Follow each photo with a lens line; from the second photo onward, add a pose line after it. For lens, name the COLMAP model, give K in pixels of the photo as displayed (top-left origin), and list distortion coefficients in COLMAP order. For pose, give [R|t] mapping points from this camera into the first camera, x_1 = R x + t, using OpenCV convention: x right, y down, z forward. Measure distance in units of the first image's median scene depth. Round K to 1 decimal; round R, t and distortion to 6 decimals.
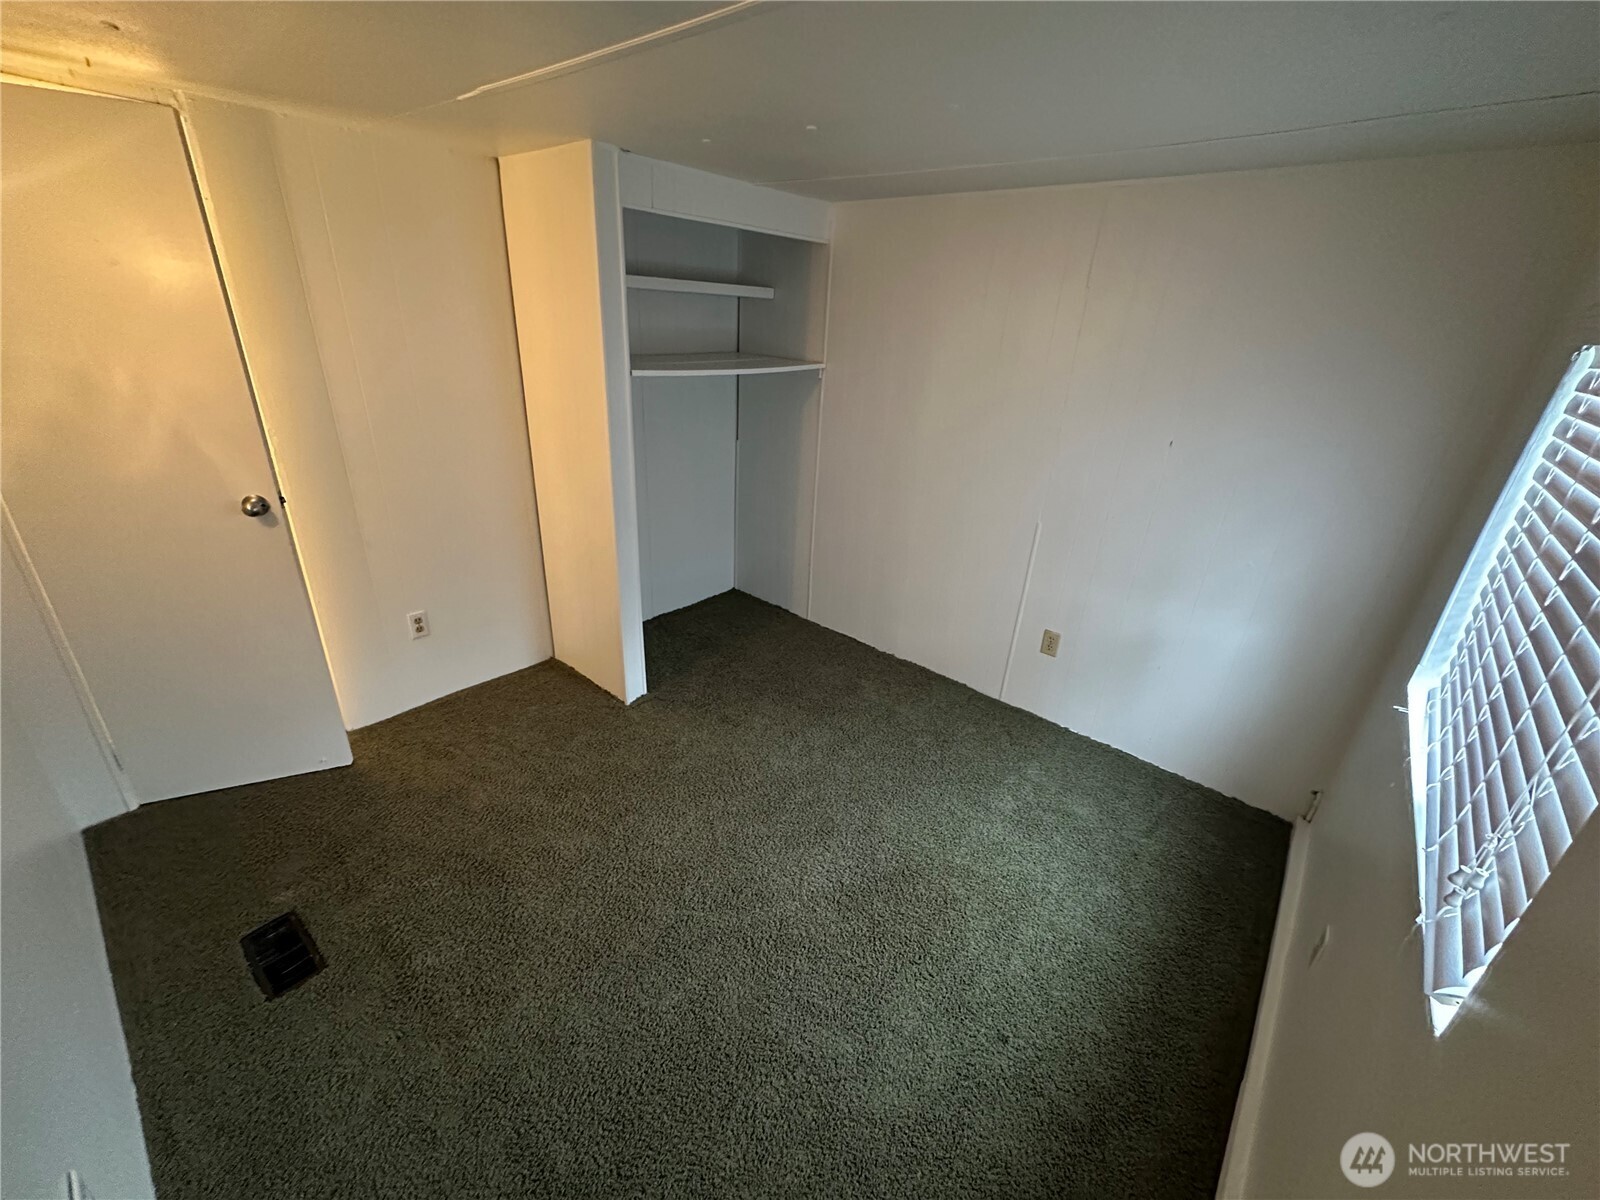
lens RADIAL K [[634.6, 0, 800.0], [0, 634.6, 600.0], [0, 0, 1]] dist [-0.001185, -0.000438]
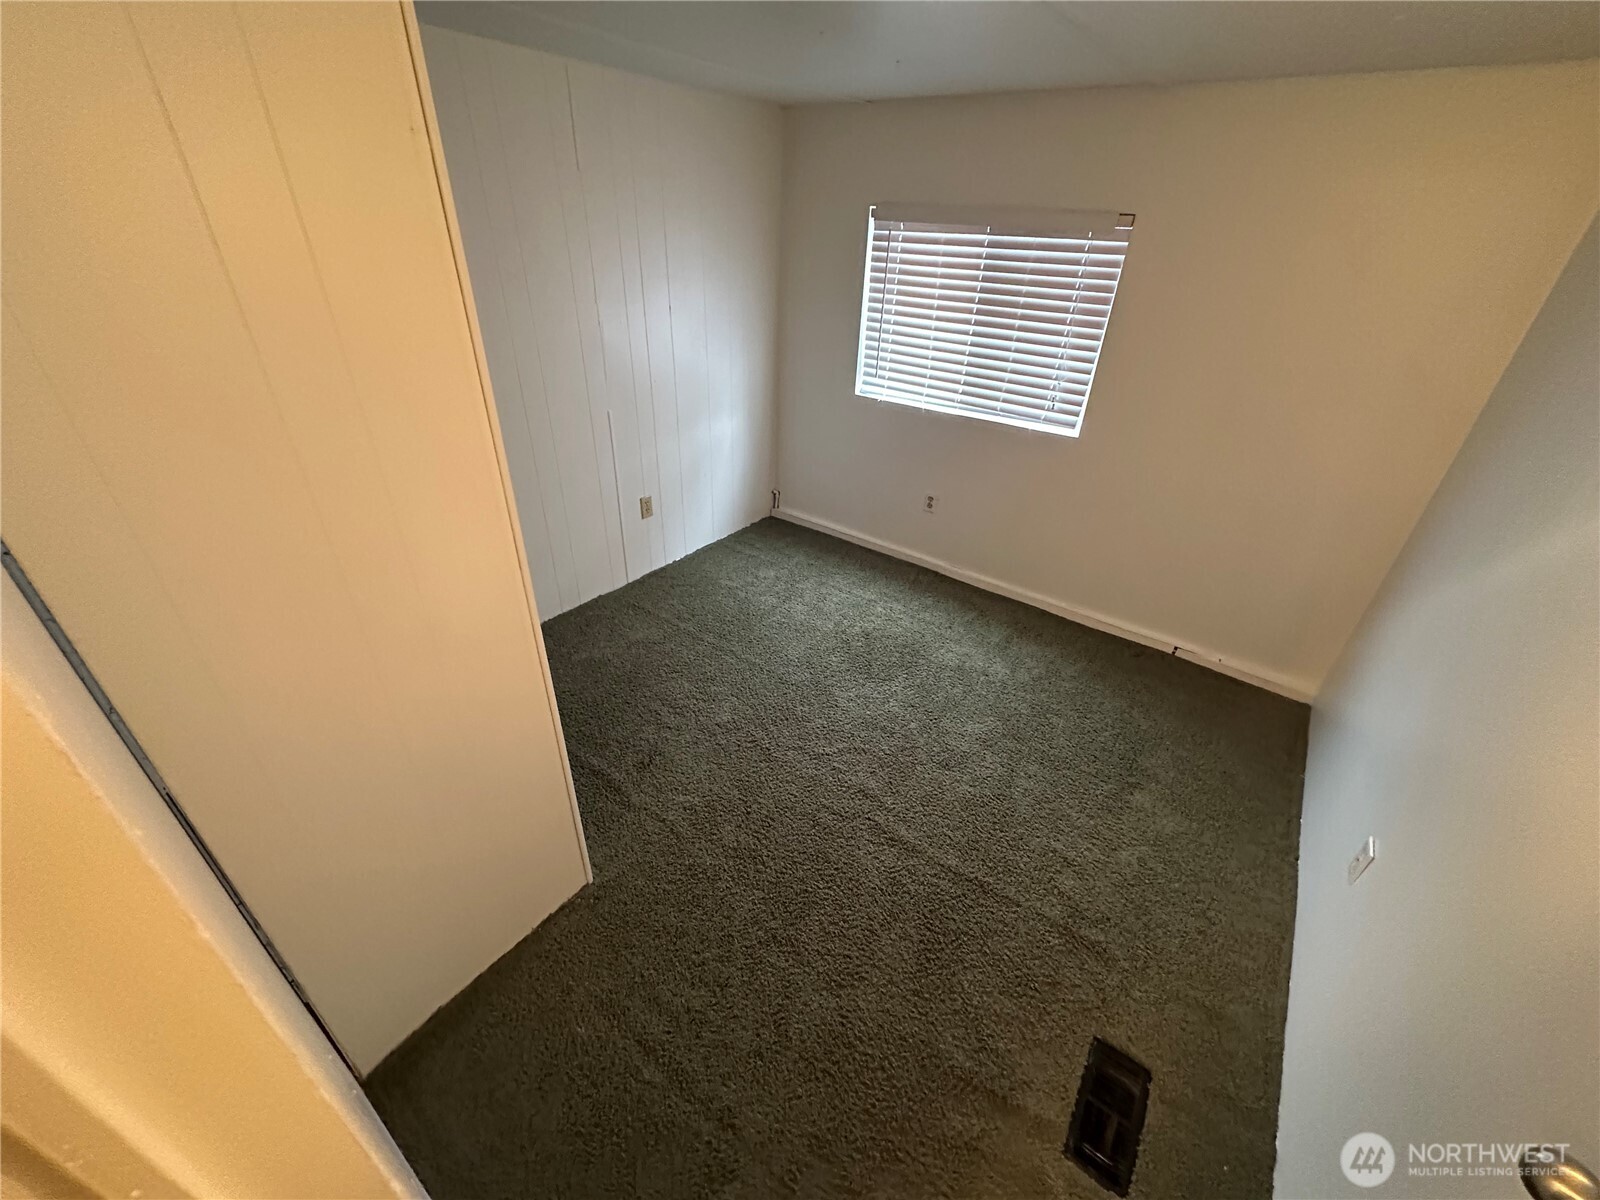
lens RADIAL K [[634.6, 0, 800.0], [0, 634.6, 600.0], [0, 0, 1]] dist [-0.001185, -0.000438]
pose [[-0.075979, -0.553396, 0.829446, -0.727090], [0.361837, 0.759844, 0.540103, -0.349184], [-0.929140, 0.341161, 0.142507, 0.680515]]
